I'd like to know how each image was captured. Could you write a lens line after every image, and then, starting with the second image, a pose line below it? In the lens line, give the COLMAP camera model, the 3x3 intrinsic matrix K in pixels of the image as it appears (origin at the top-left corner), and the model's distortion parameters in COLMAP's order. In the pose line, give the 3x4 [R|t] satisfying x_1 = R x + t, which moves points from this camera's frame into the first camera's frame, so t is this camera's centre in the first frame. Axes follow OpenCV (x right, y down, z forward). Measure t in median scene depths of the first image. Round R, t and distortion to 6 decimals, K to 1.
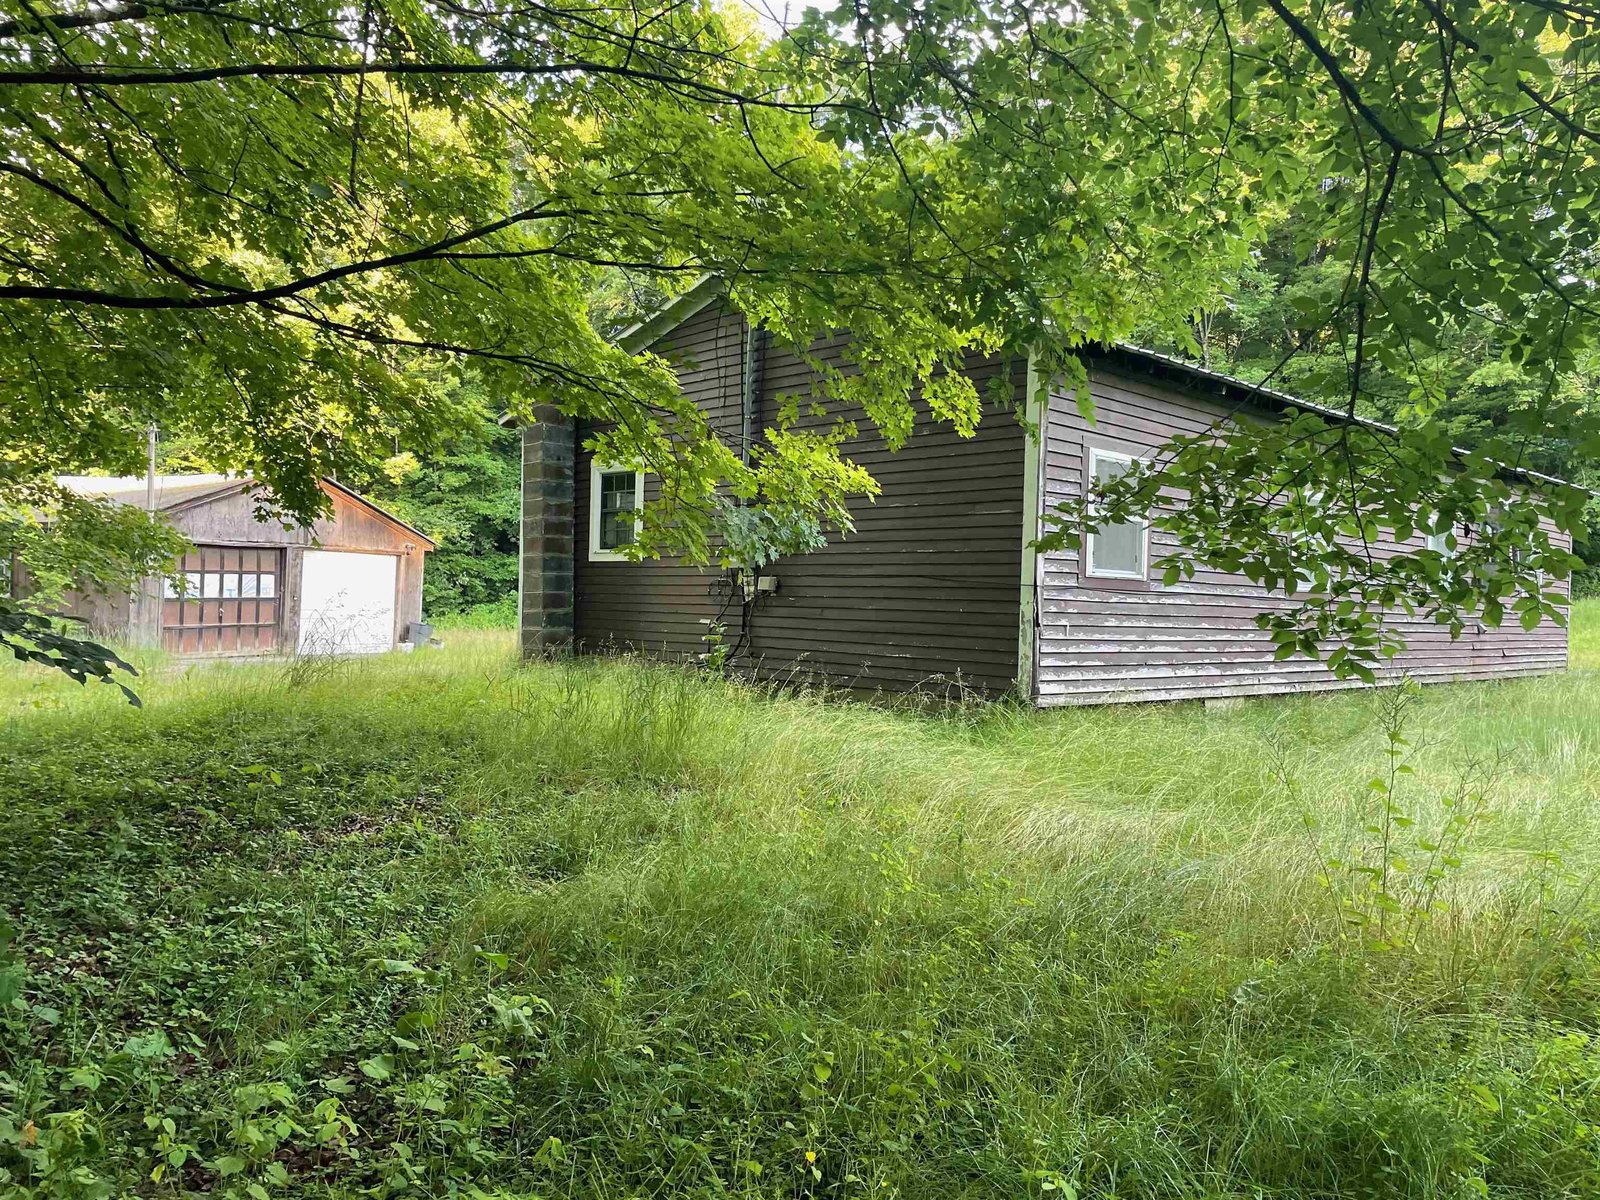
lens RADIAL K [[1193.7, 0, 793.7], [0, 1193.7, 599.3], [0, 0, 1]] dist [0.061821, -0.083356]
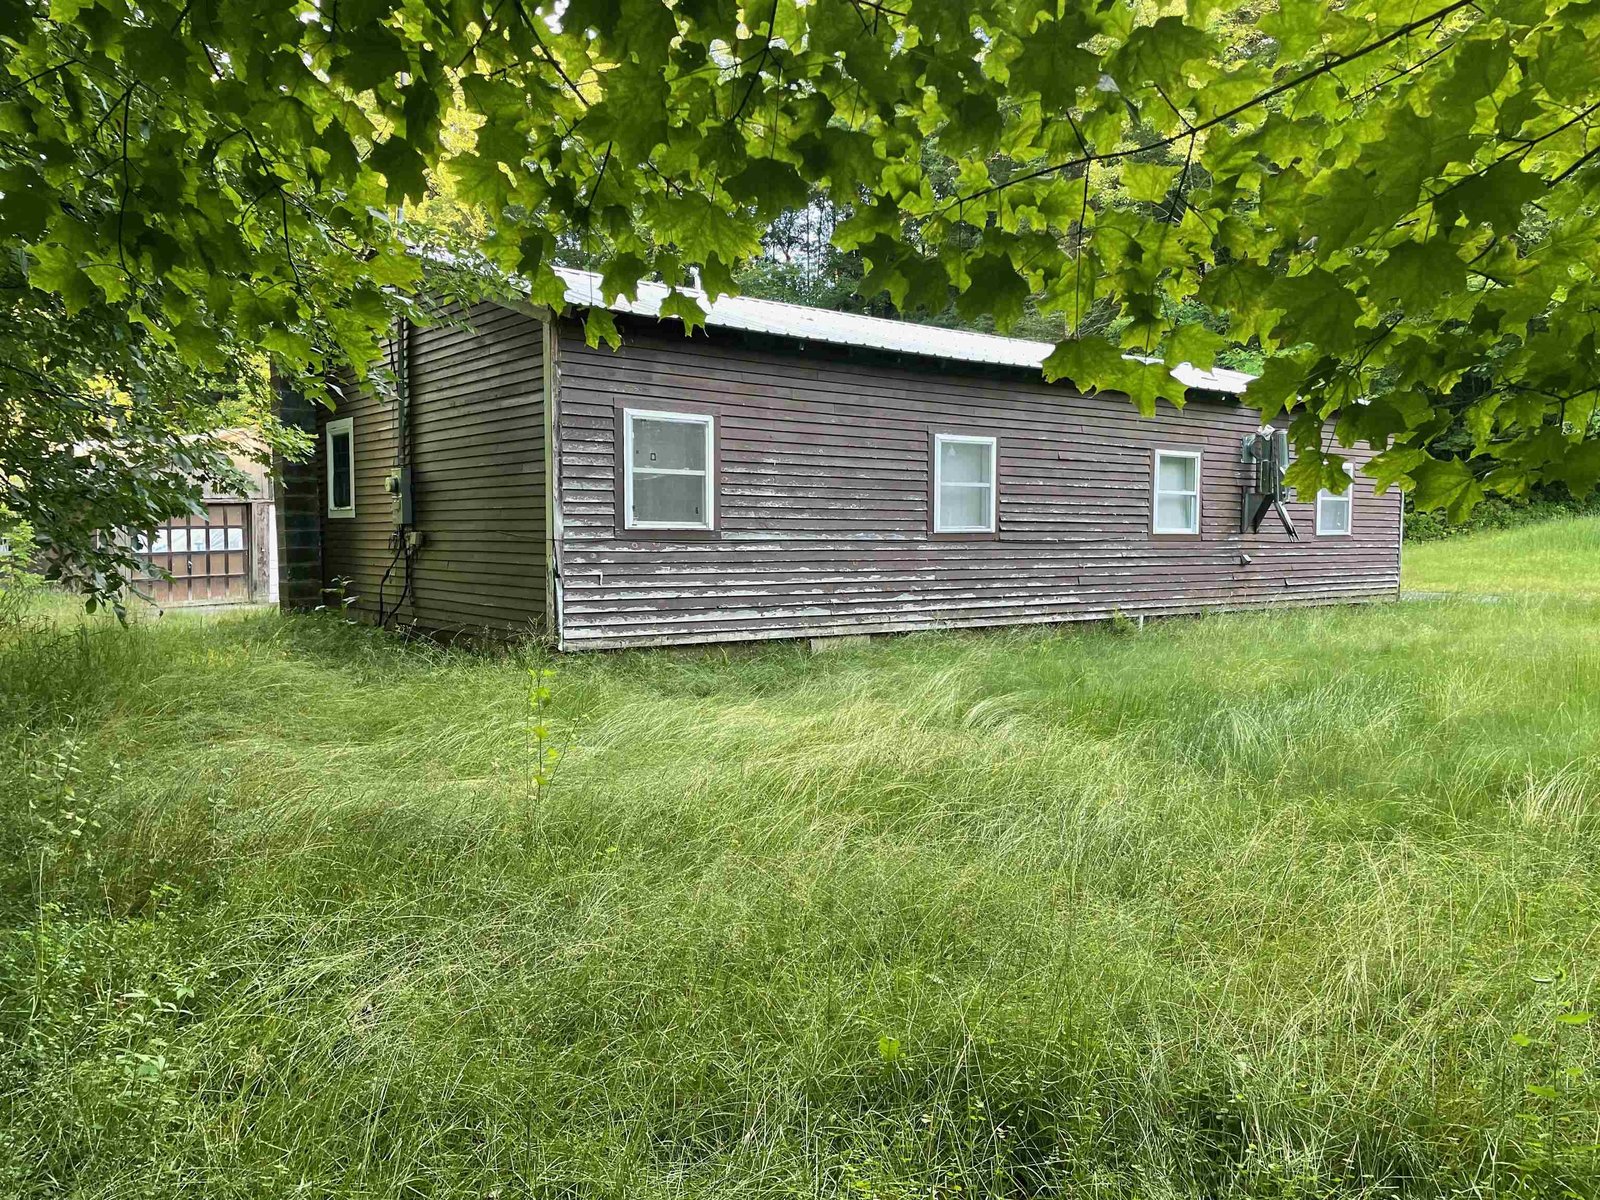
lens RADIAL K [[1193.7, 0, 805.6], [0, 1193.7, 599.1], [0, 0, 1]] dist [0.061821, -0.083356]
pose [[0.994809, -0.018839, -0.099999, 0.439650], [0.024365, 0.998226, 0.054329, -0.009291], [0.098799, -0.056483, 0.993503, -0.051618]]
